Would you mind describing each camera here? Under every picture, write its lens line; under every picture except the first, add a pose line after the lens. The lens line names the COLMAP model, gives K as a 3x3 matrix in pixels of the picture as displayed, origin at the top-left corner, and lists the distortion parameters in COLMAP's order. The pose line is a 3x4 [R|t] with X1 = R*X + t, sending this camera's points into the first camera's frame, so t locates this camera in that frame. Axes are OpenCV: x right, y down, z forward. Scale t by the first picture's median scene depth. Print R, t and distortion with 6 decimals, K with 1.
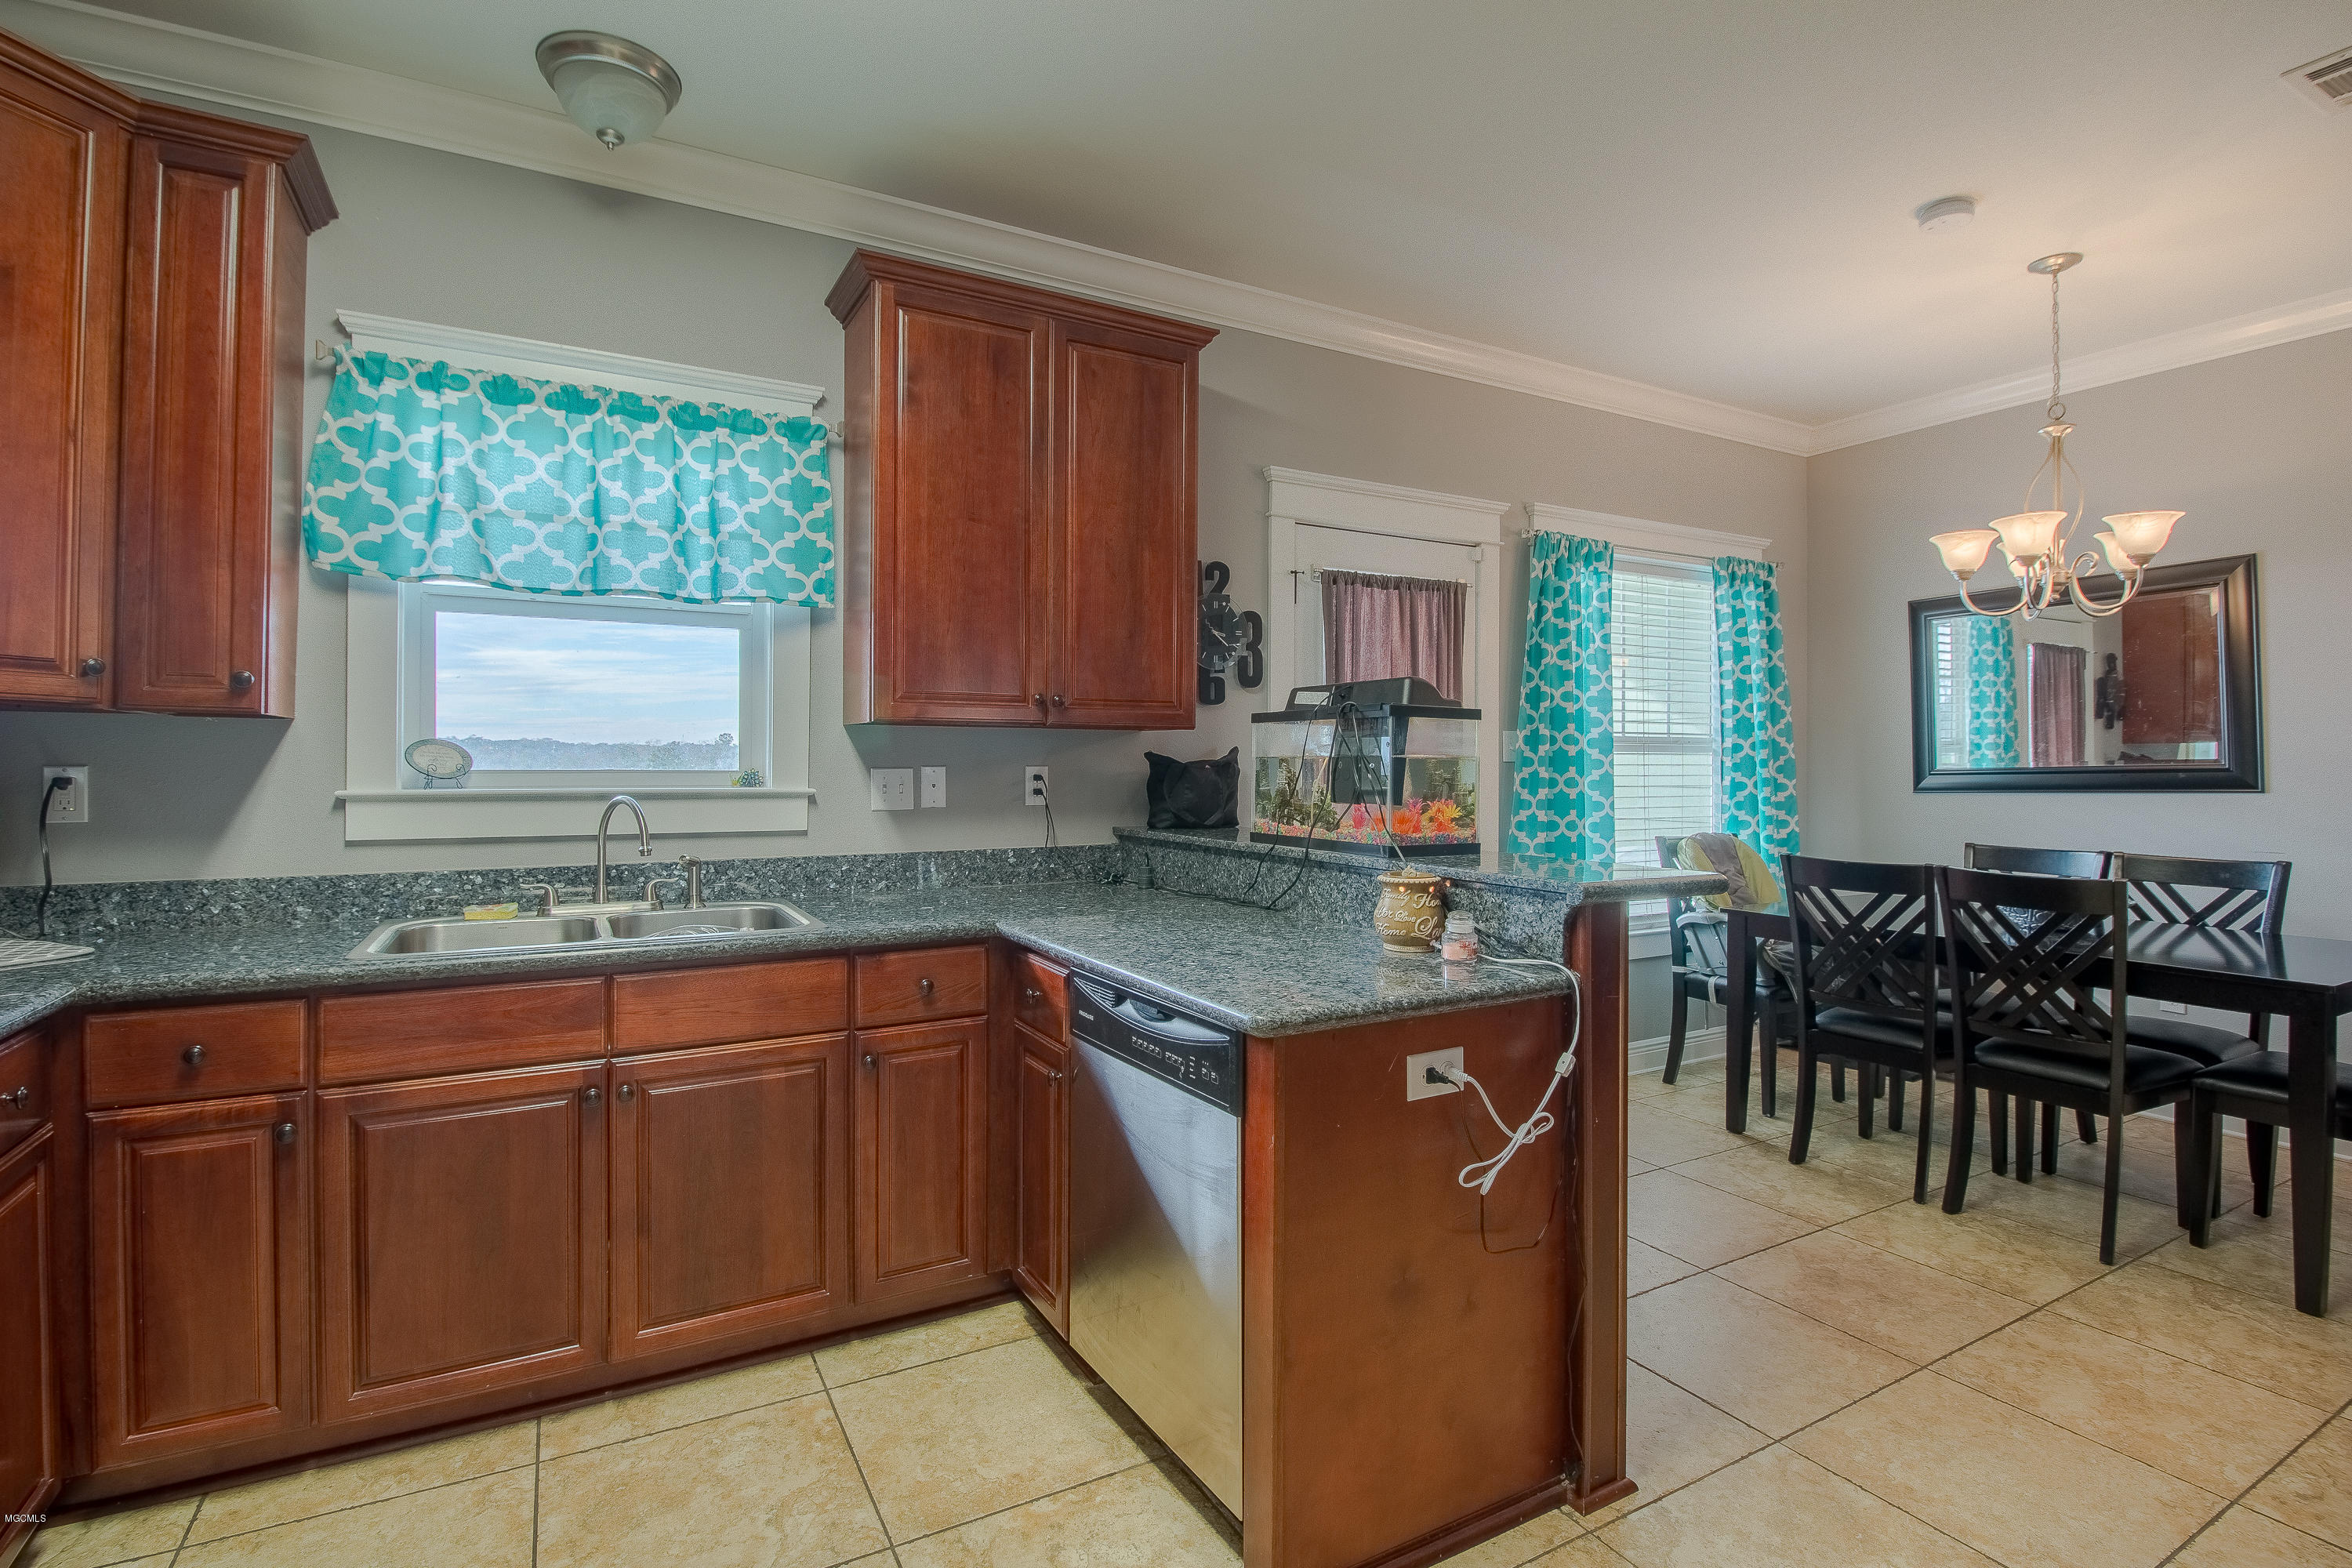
lens RADIAL K [[1108.2, 0, 1171.8], [0, 1108.2, 762.0], [0, 0, 1]] dist [-0.007031, -0.010771]
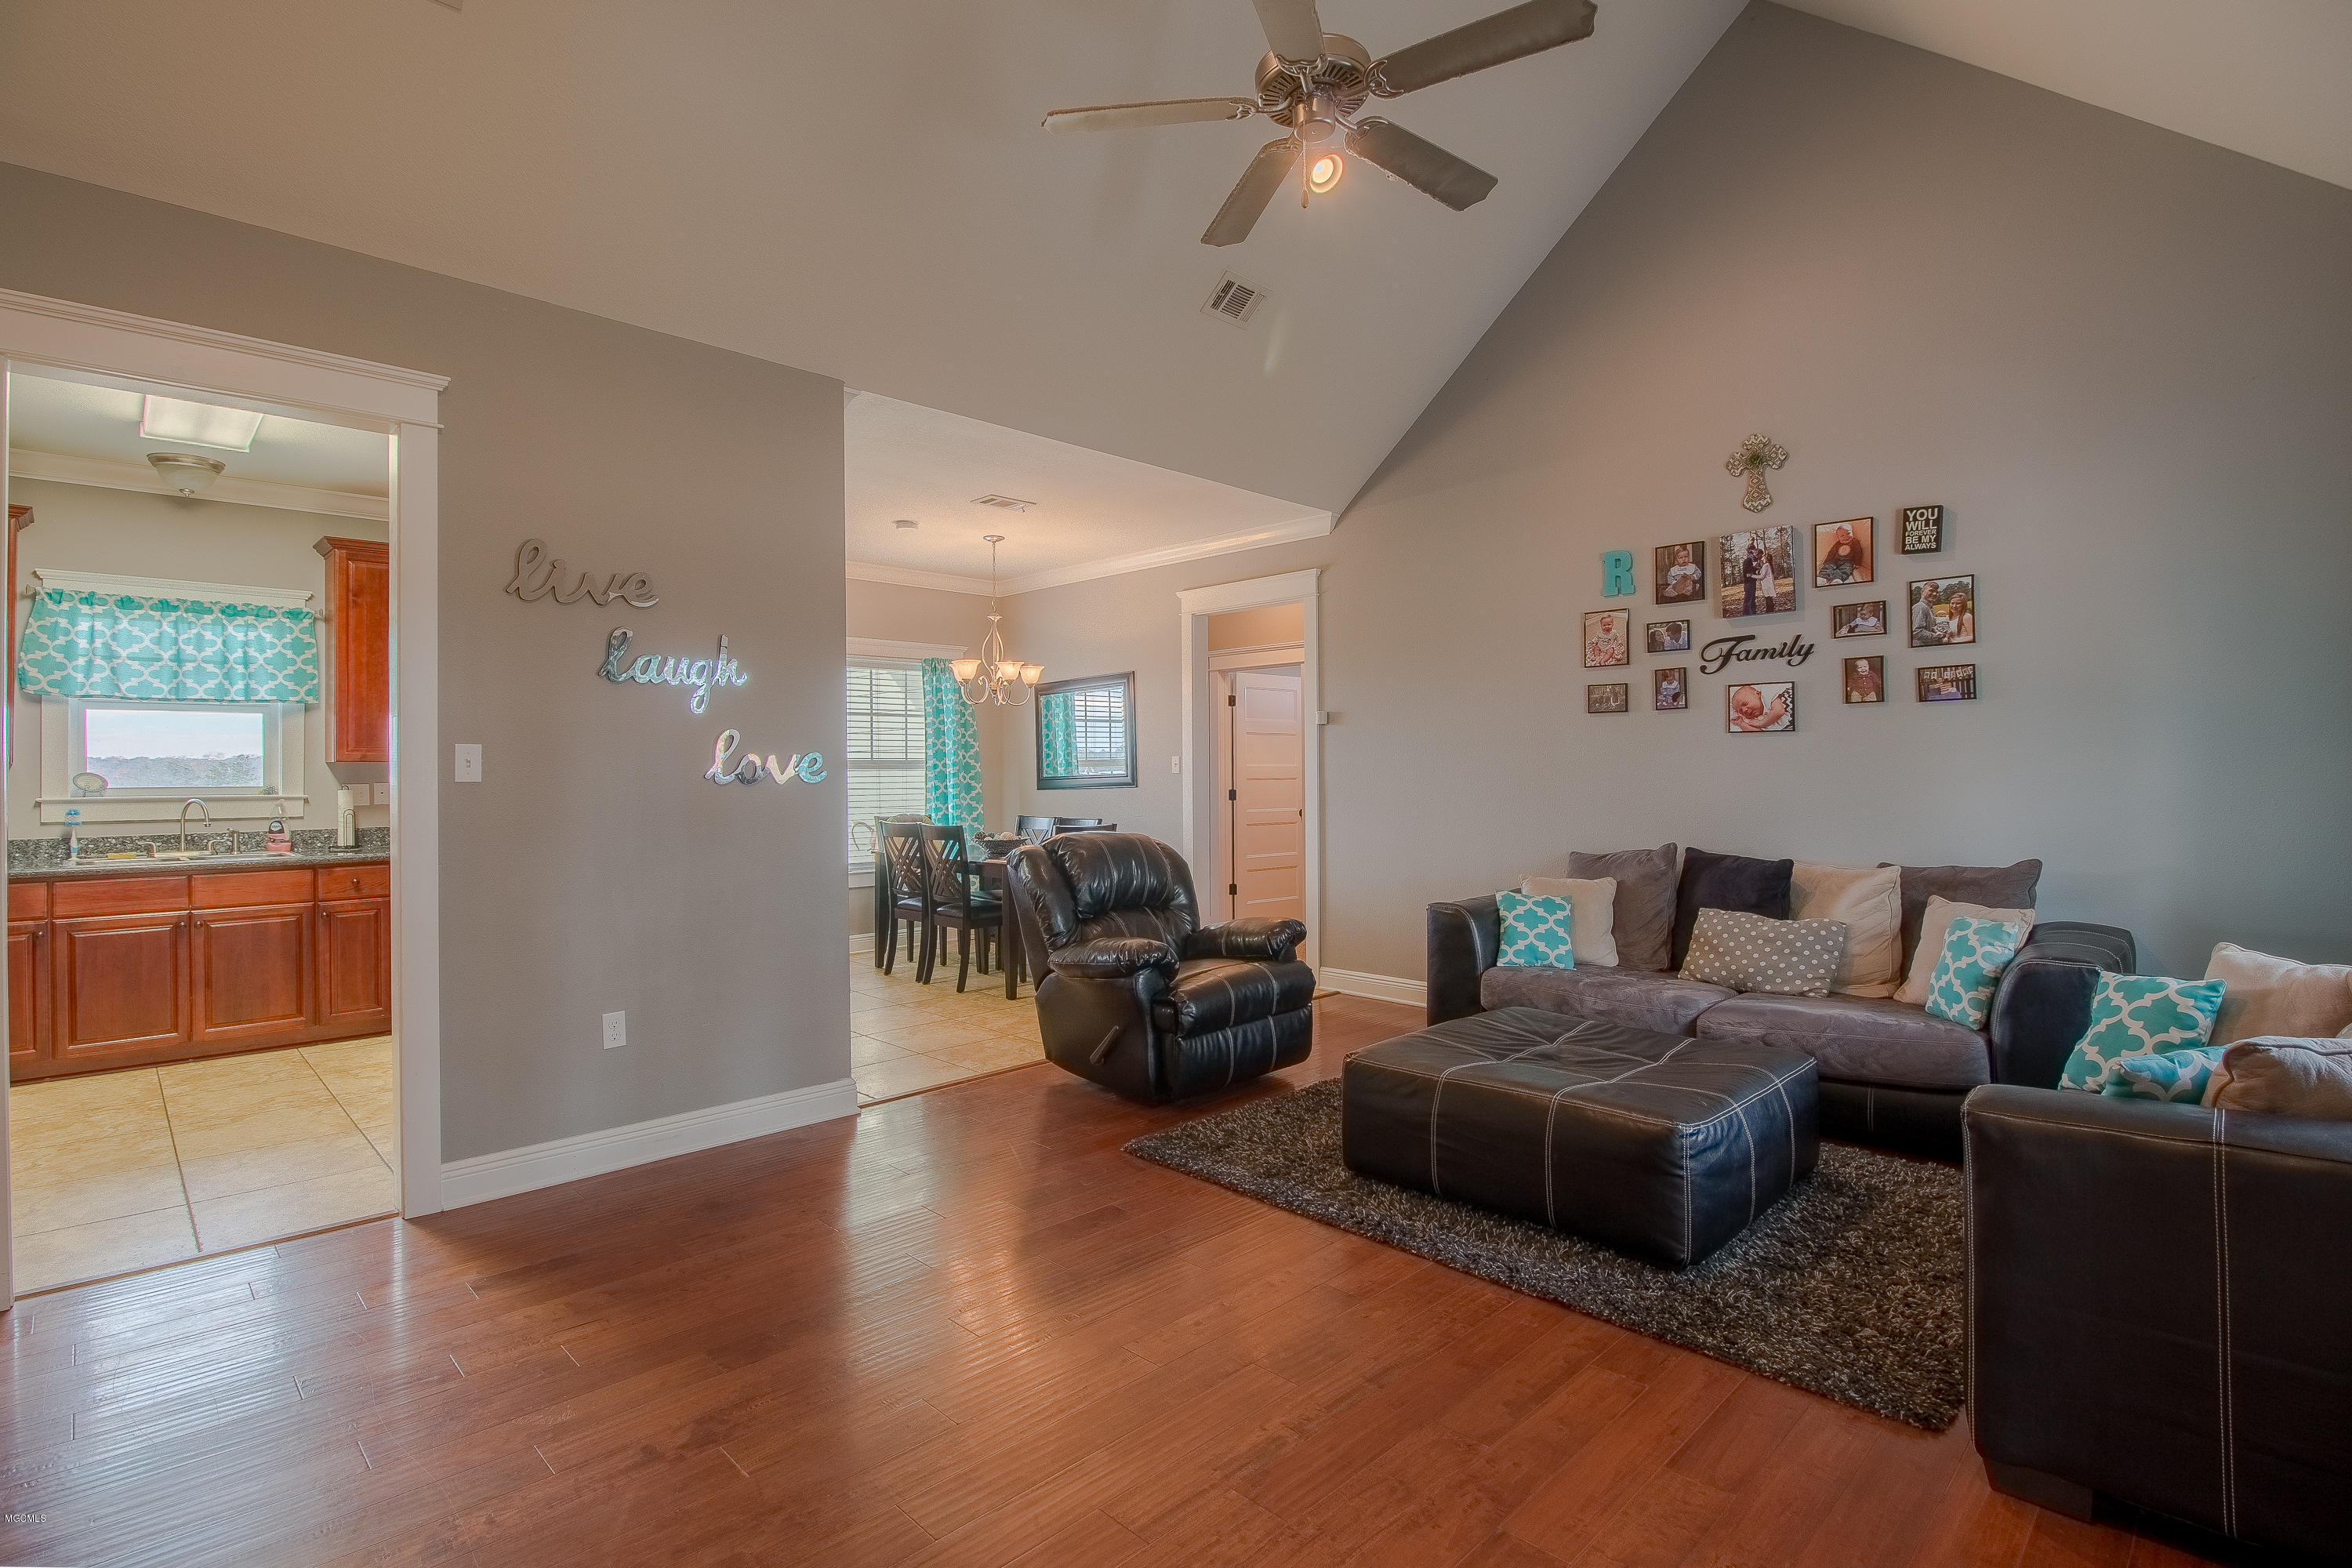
lens RADIAL K [[1108.2, 0, 1164.3], [0, 1108.2, 767.2], [0, 0, 1]] dist [-0.007031, -0.010771]
pose [[0.961872, -0.007817, 0.273387, 0.622462], [0.008450, 0.999964, -0.001137, -0.010277], [-0.273368, 0.003404, 0.961904, -1.324416]]
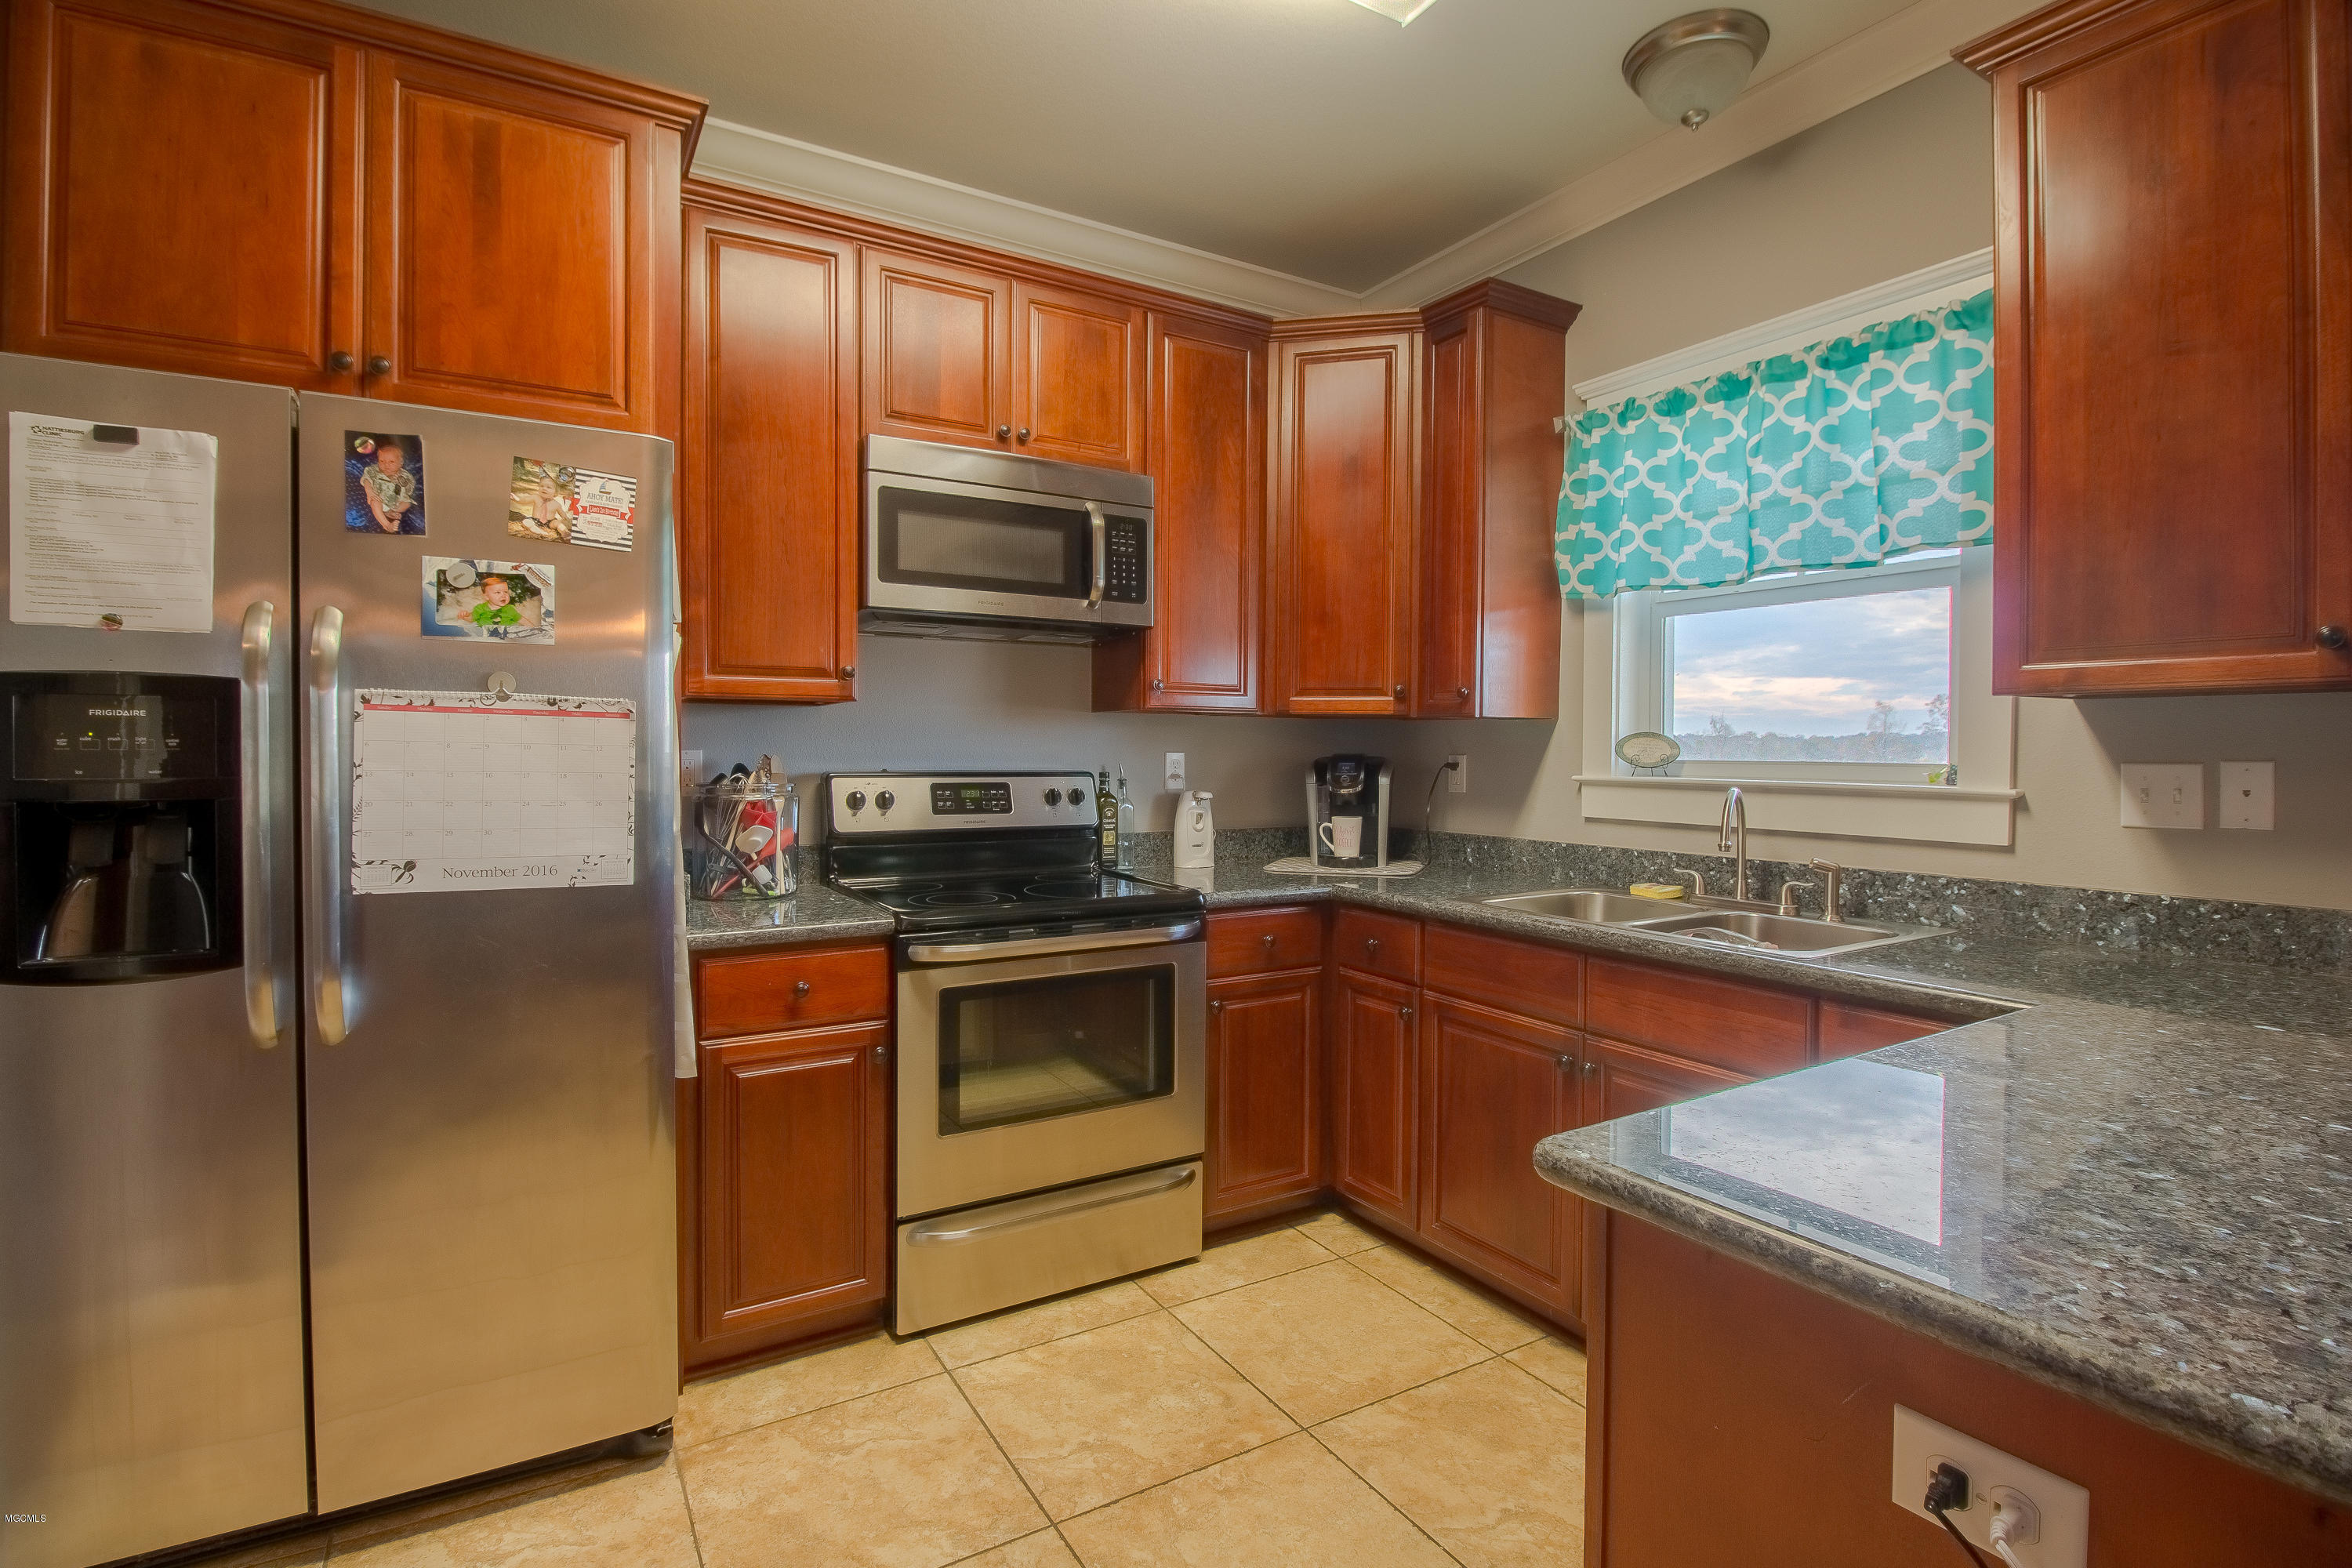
lens RADIAL K [[1108.2, 0, 1172.6], [0, 1108.2, 769.3], [0, 0, 1]] dist [-0.007031, -0.010771]
pose [[0.018951, 0.014758, -0.999711, 0.402947], [-0.004648, 0.999882, 0.014672, 0.002256], [0.999810, 0.004368, 0.019018, 0.440799]]
